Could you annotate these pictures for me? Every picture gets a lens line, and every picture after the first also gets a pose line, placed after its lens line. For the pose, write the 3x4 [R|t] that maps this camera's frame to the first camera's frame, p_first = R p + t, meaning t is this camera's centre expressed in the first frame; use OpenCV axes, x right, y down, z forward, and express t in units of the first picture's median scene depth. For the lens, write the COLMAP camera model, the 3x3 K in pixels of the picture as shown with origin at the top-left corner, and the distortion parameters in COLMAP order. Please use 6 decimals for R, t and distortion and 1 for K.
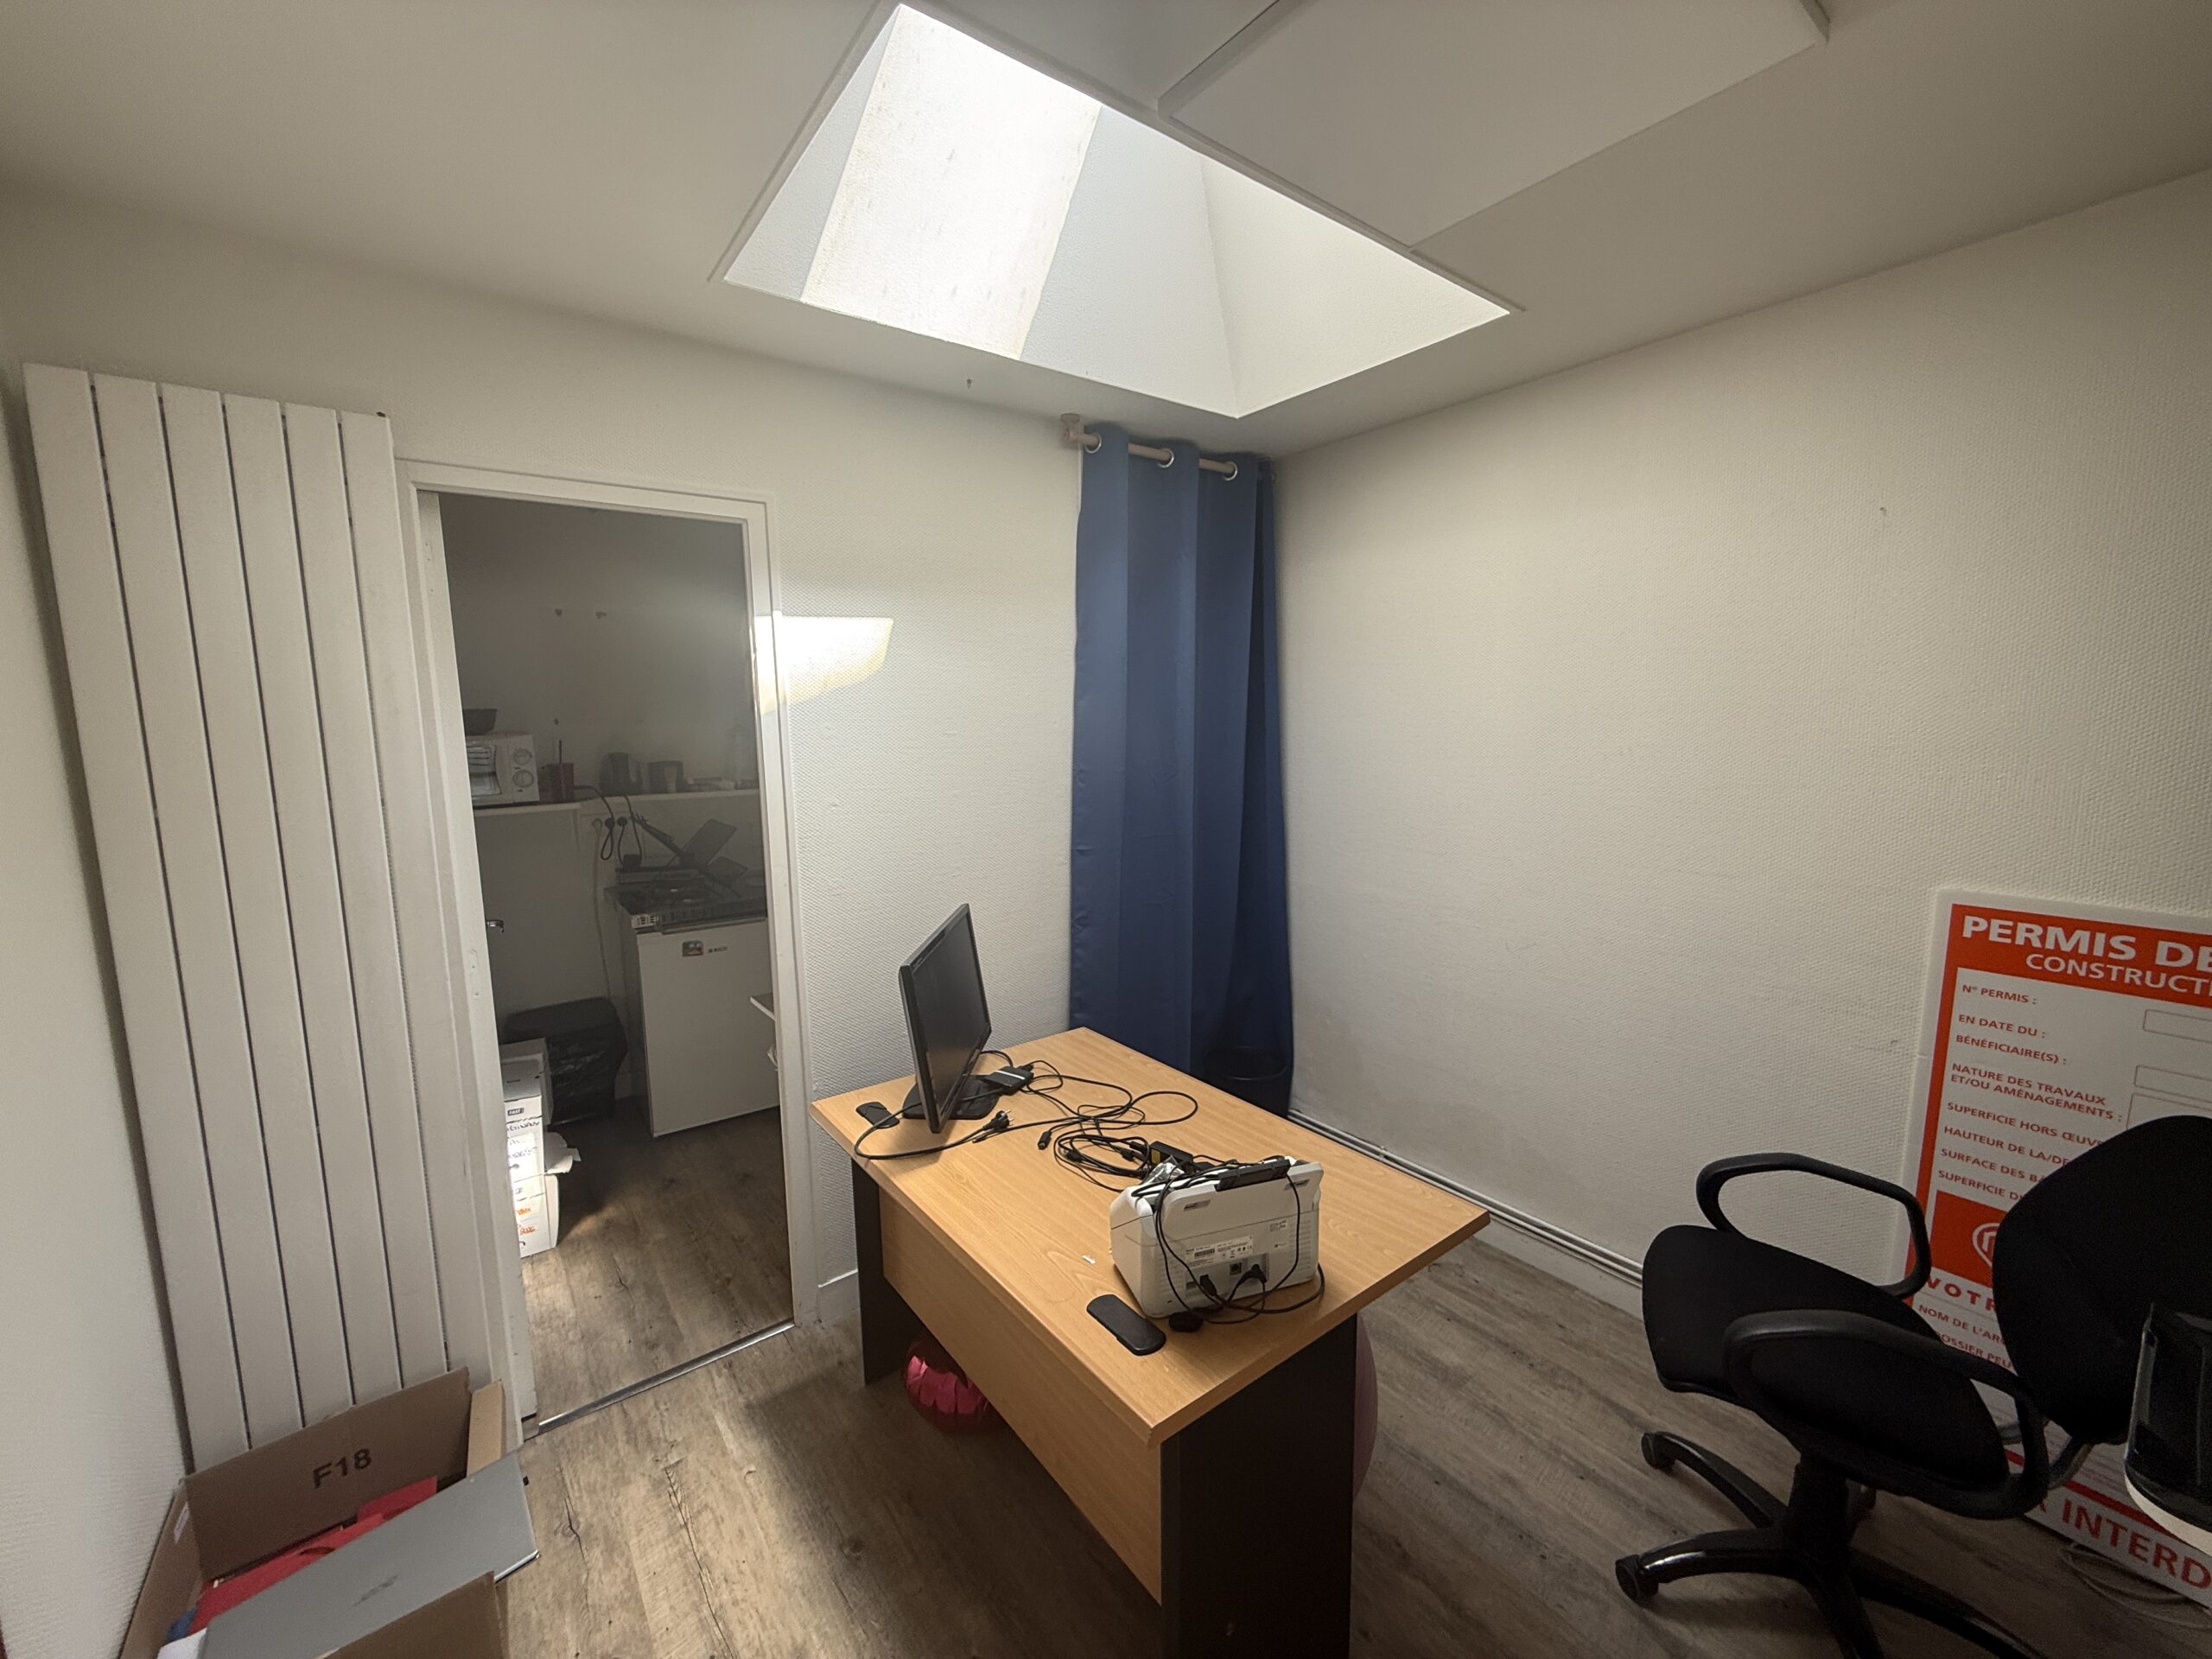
lens RADIAL K [[877.7, 0, 1107.8], [0, 877.7, 823.1], [0, 0, 1]] dist [-0.000334, -0.000212]
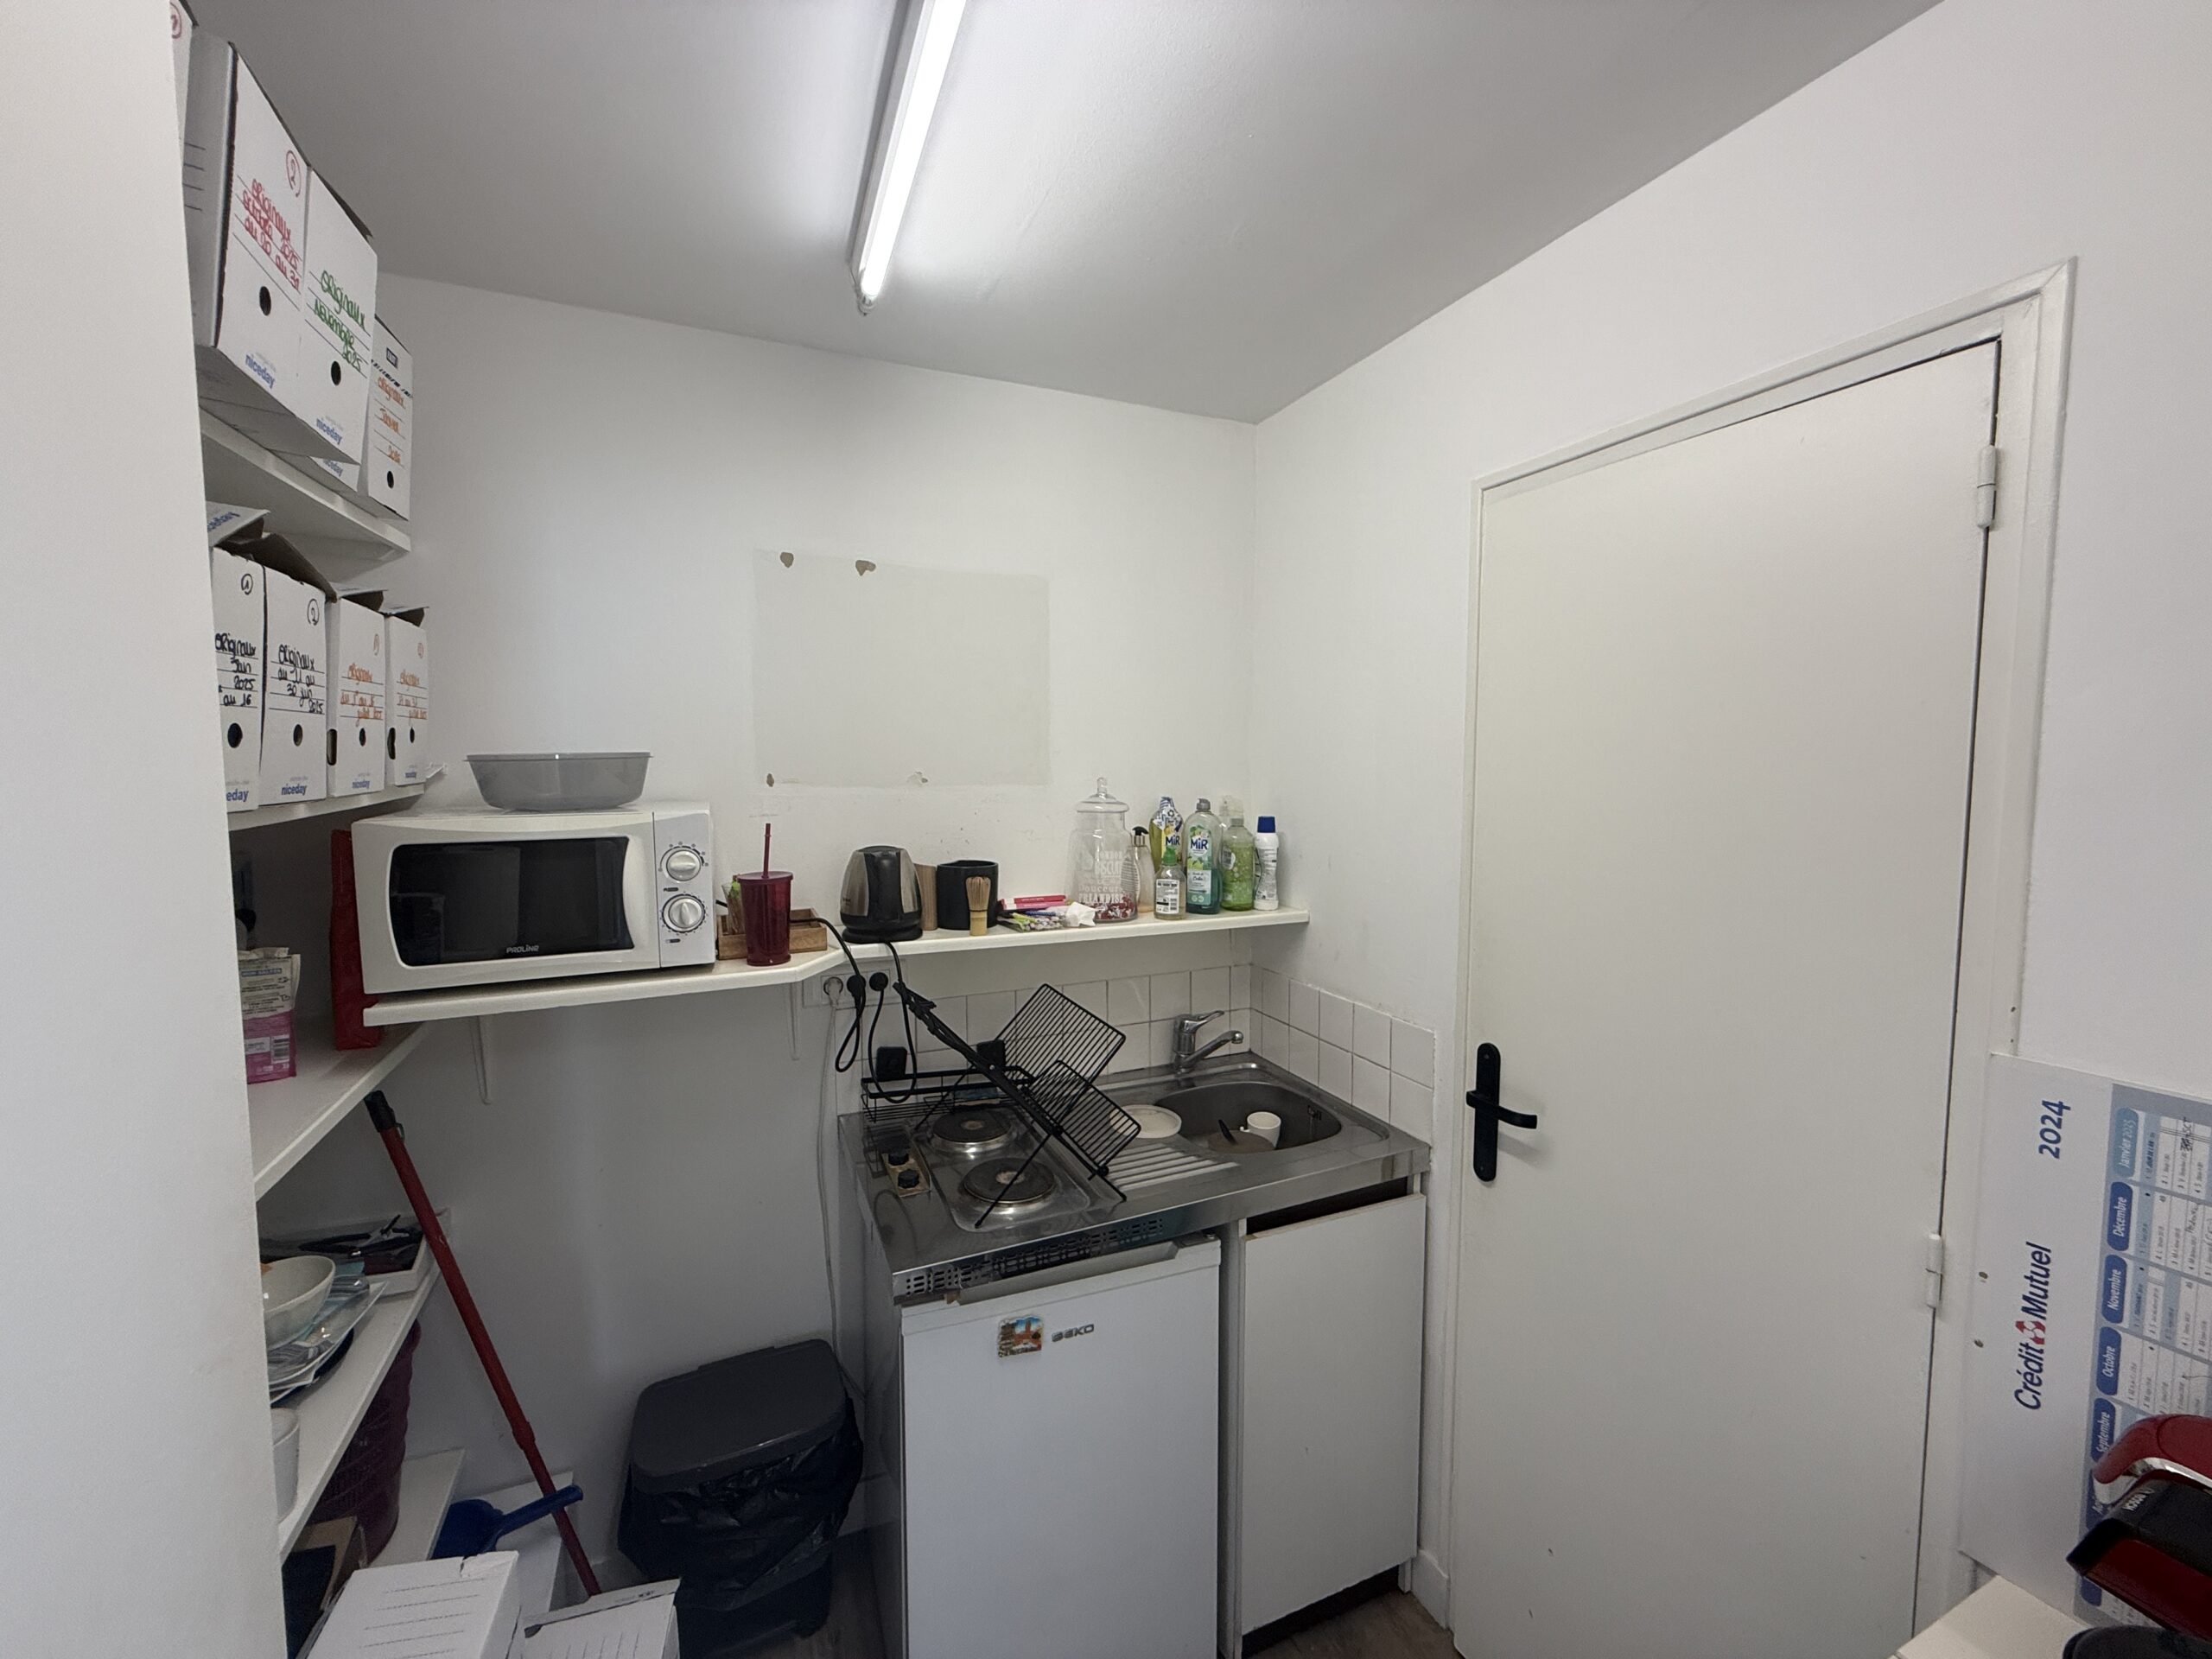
lens RADIAL K [[877.7, 0, 1104.8], [0, 877.7, 826.1], [0, 0, 1]] dist [-0.000334, -0.000212]
pose [[0.970572, 0.035550, -0.238173, -0.323497], [-0.046425, 0.998112, -0.040204, -0.077261], [0.236295, 0.050079, 0.970390, 0.559677]]
